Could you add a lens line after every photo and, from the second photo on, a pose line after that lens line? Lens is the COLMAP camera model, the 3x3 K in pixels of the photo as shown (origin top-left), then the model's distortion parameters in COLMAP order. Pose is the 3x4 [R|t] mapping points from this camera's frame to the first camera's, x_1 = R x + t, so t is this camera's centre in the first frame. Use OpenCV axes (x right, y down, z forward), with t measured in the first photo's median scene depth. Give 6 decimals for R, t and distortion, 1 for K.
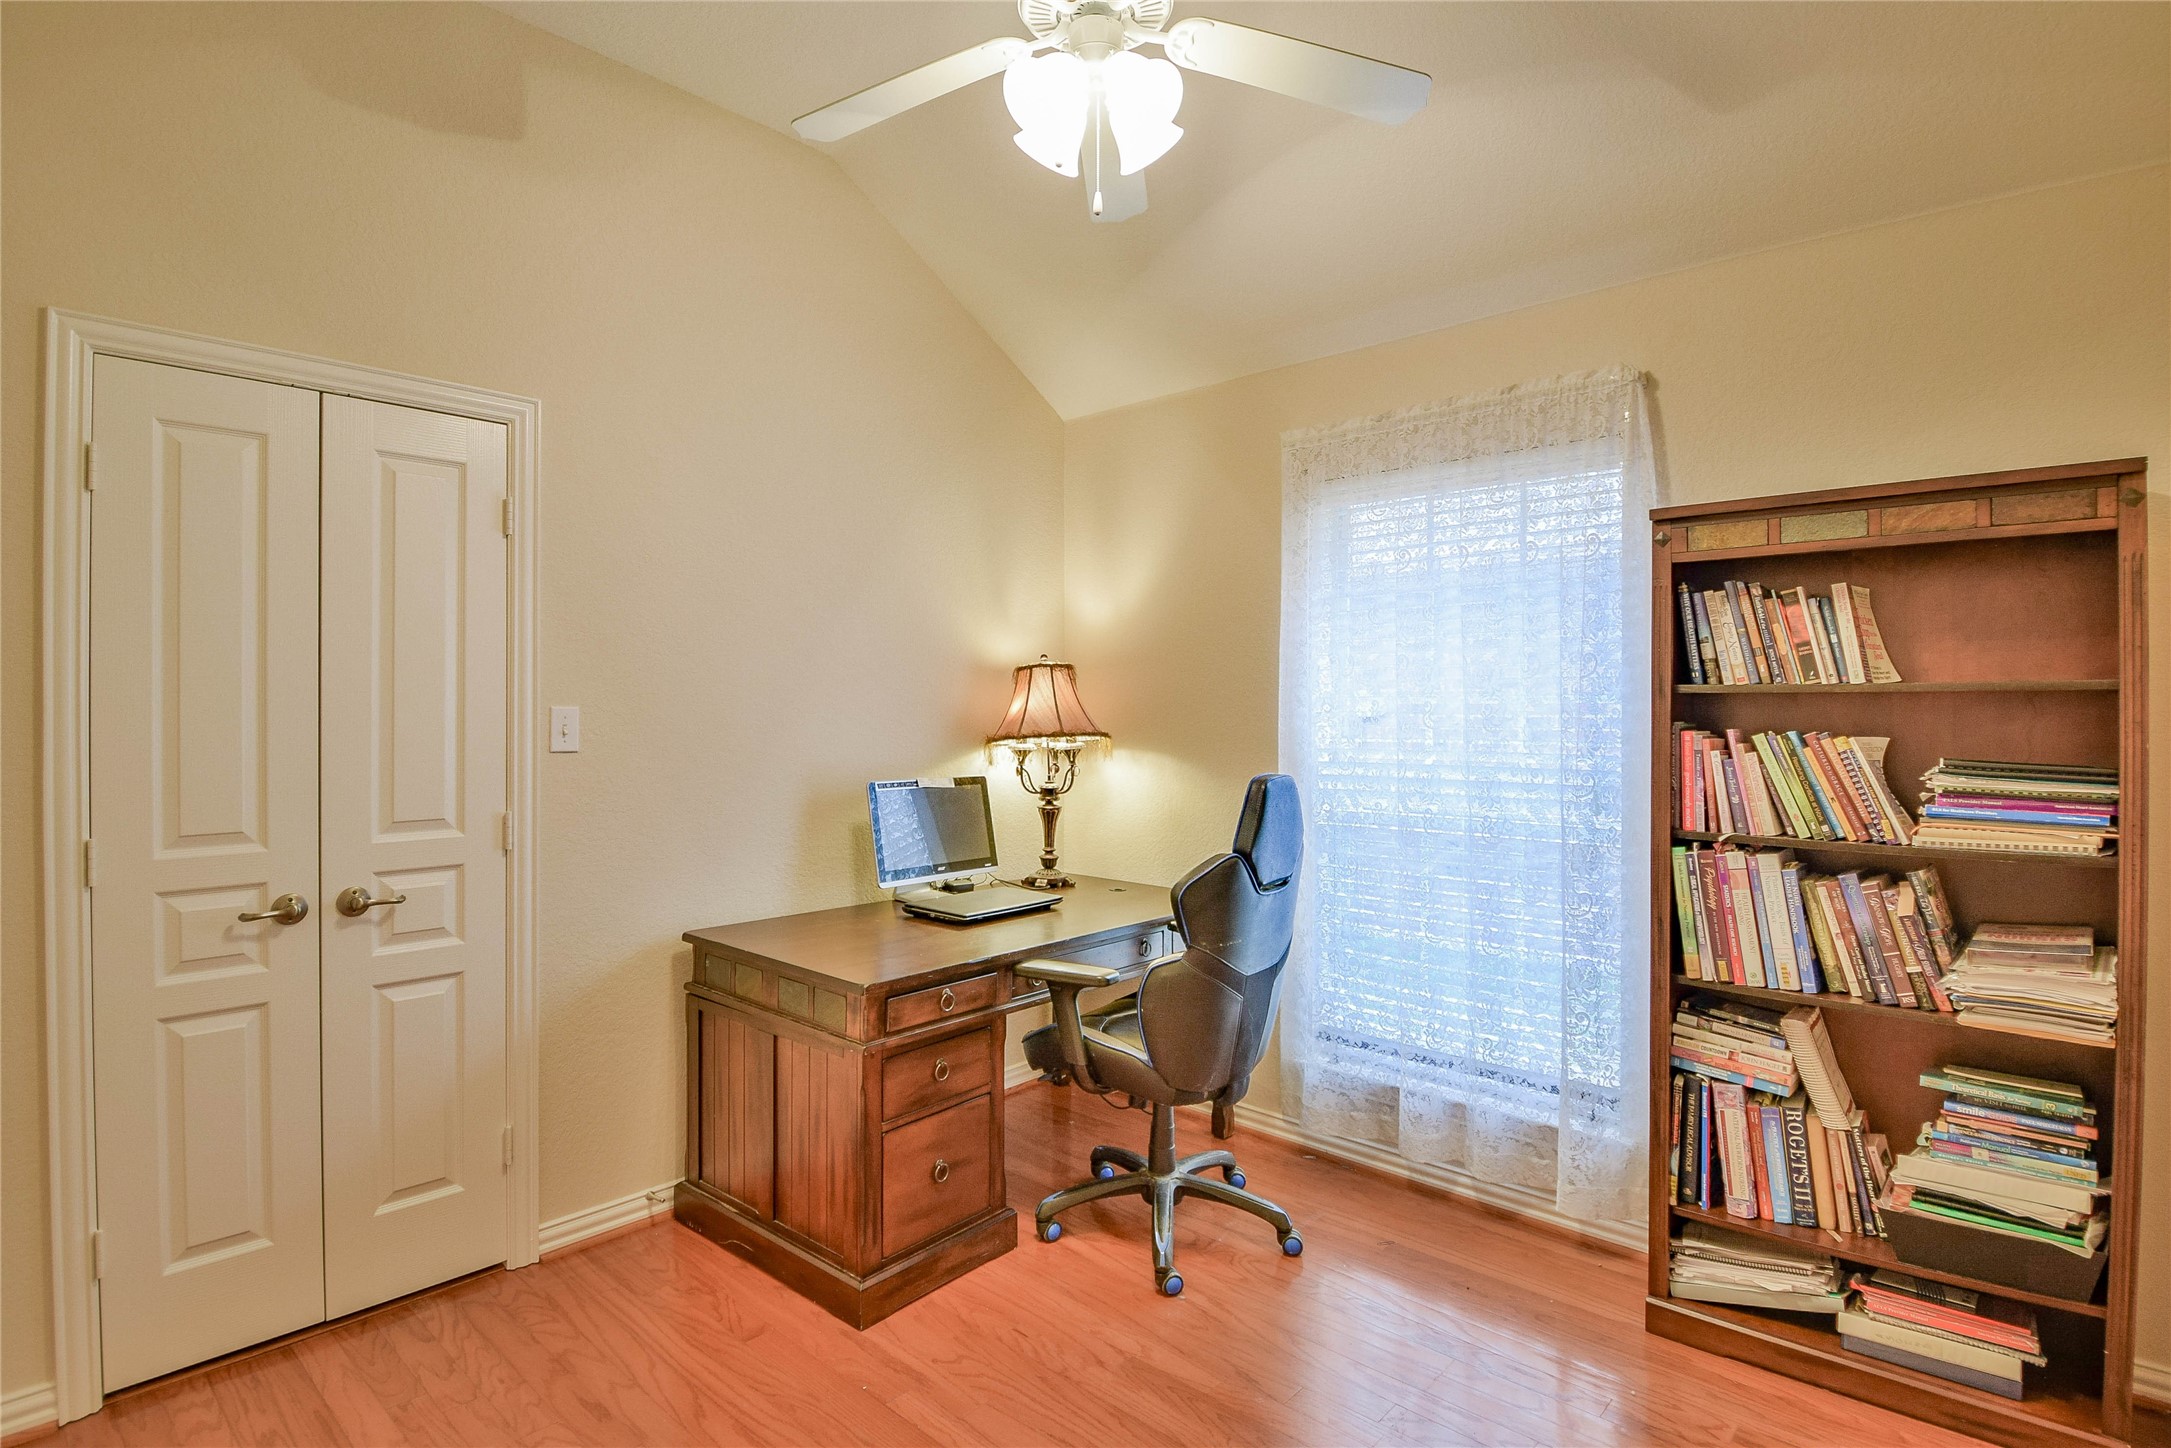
lens RADIAL K [[1076.8, 0, 1089.6], [0, 1076.8, 709.9], [0, 0, 1]] dist [0.021208, -0.030814]
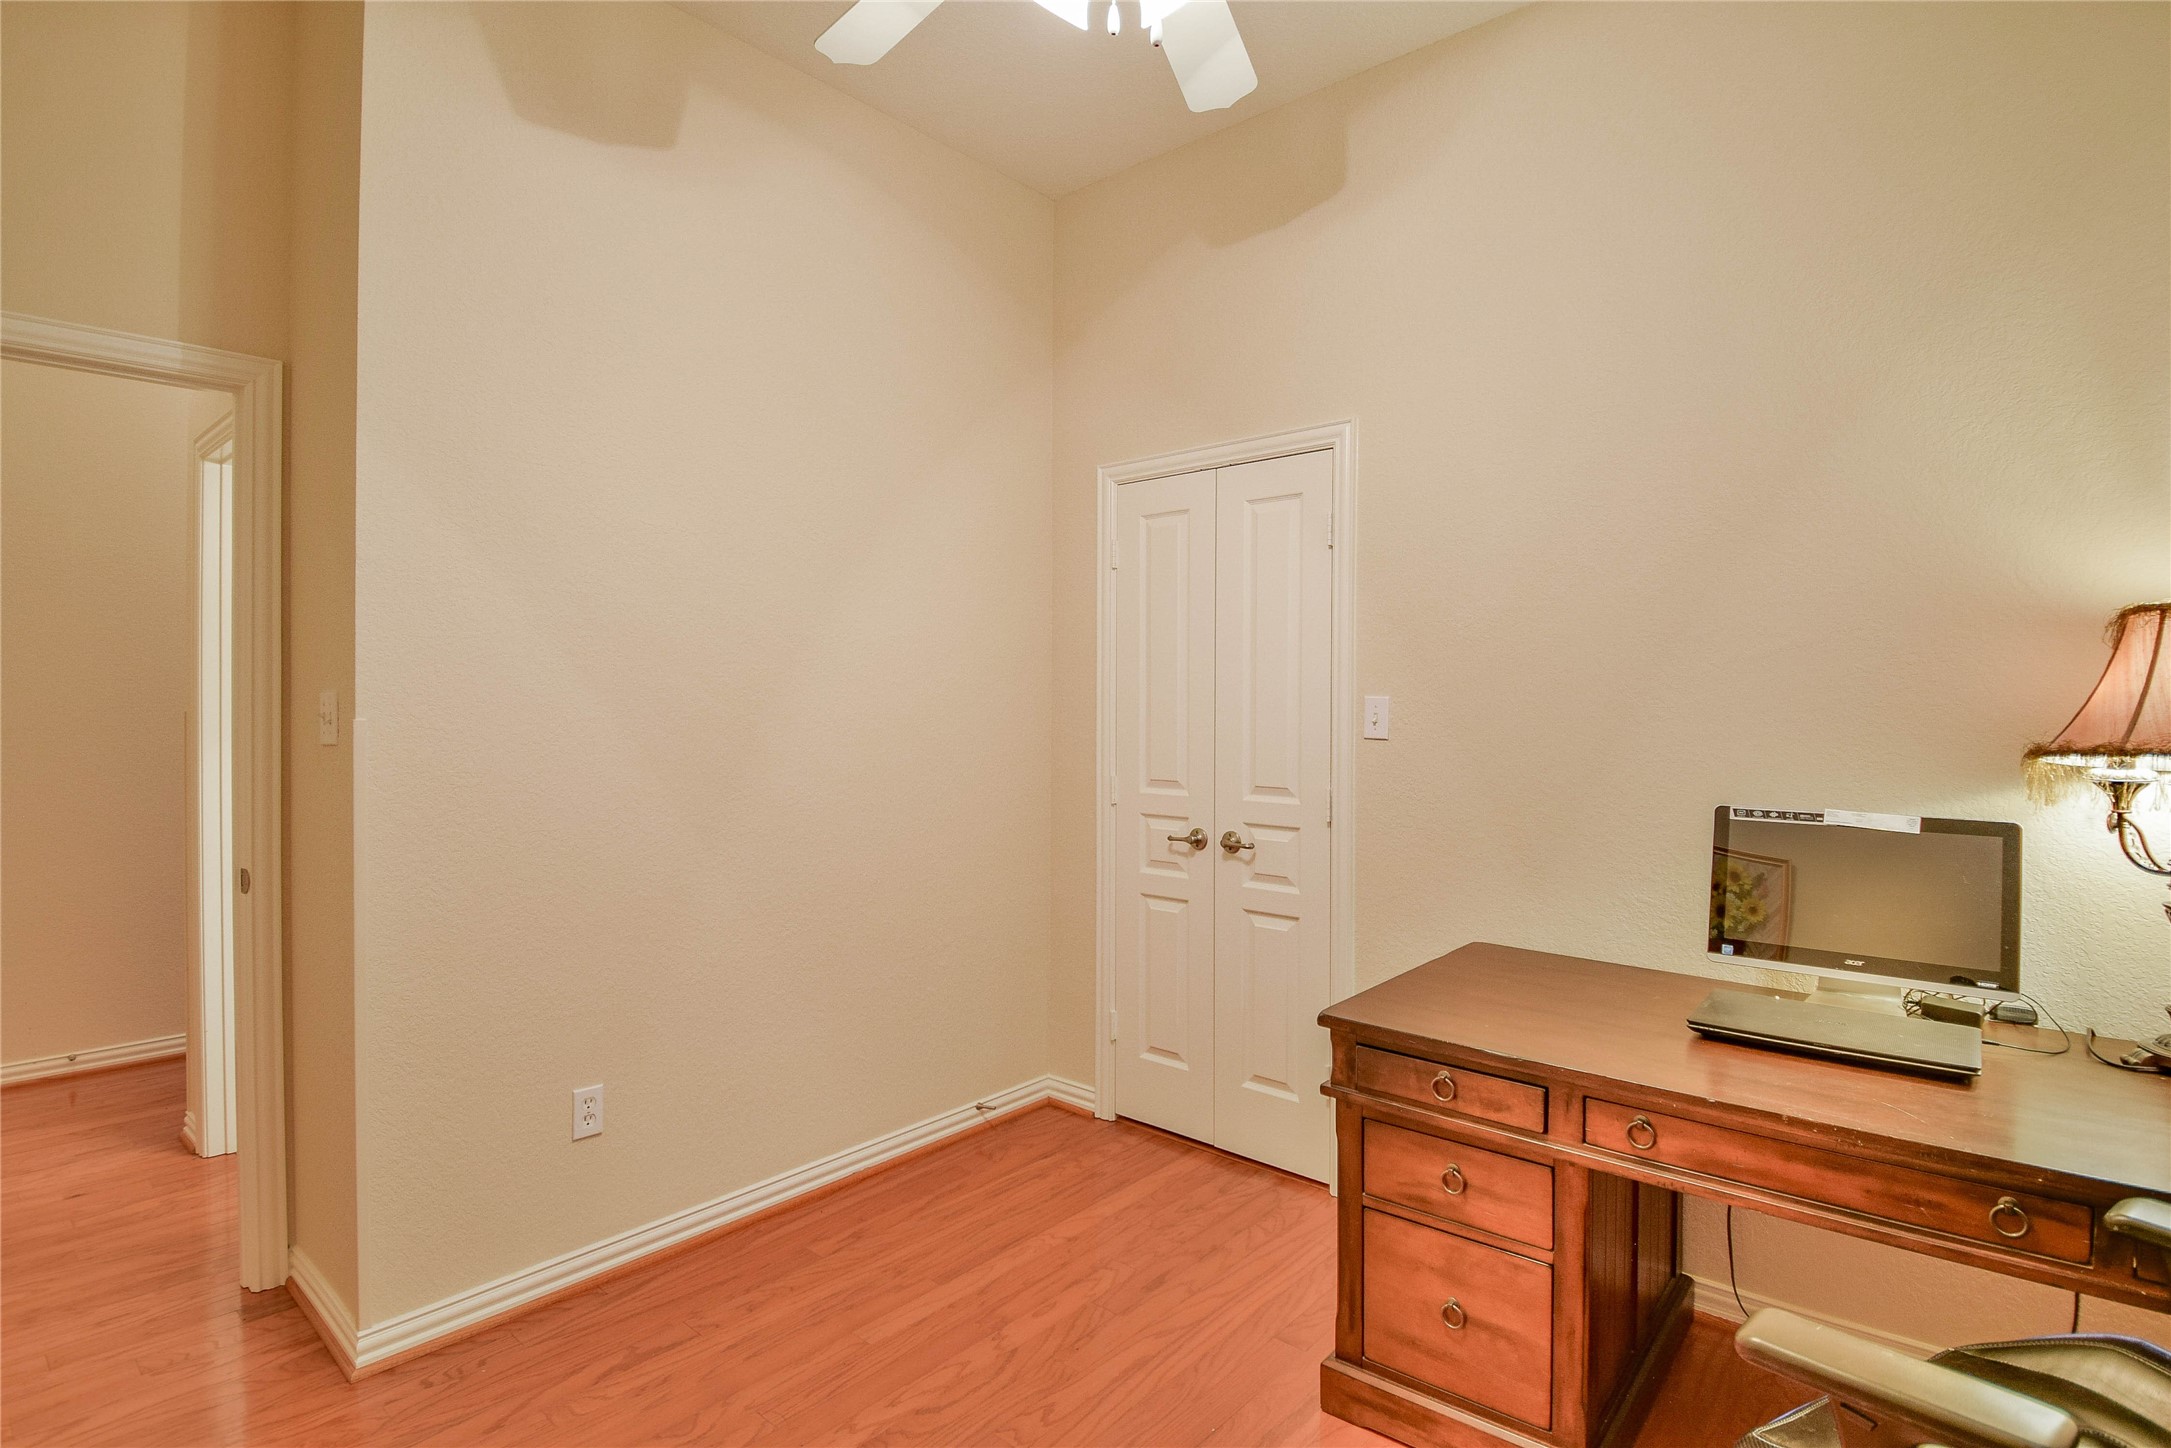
lens RADIAL K [[1076.8, 0, 1089.6], [0, 1076.8, 709.9], [0, 0, 1]] dist [0.021208, -0.030814]
pose [[0.015621, 0.001000, -0.999877, 0.639745], [-0.010686, 0.999943, 0.000833, 0.013827], [0.999821, 0.010672, 0.015631, 0.784385]]
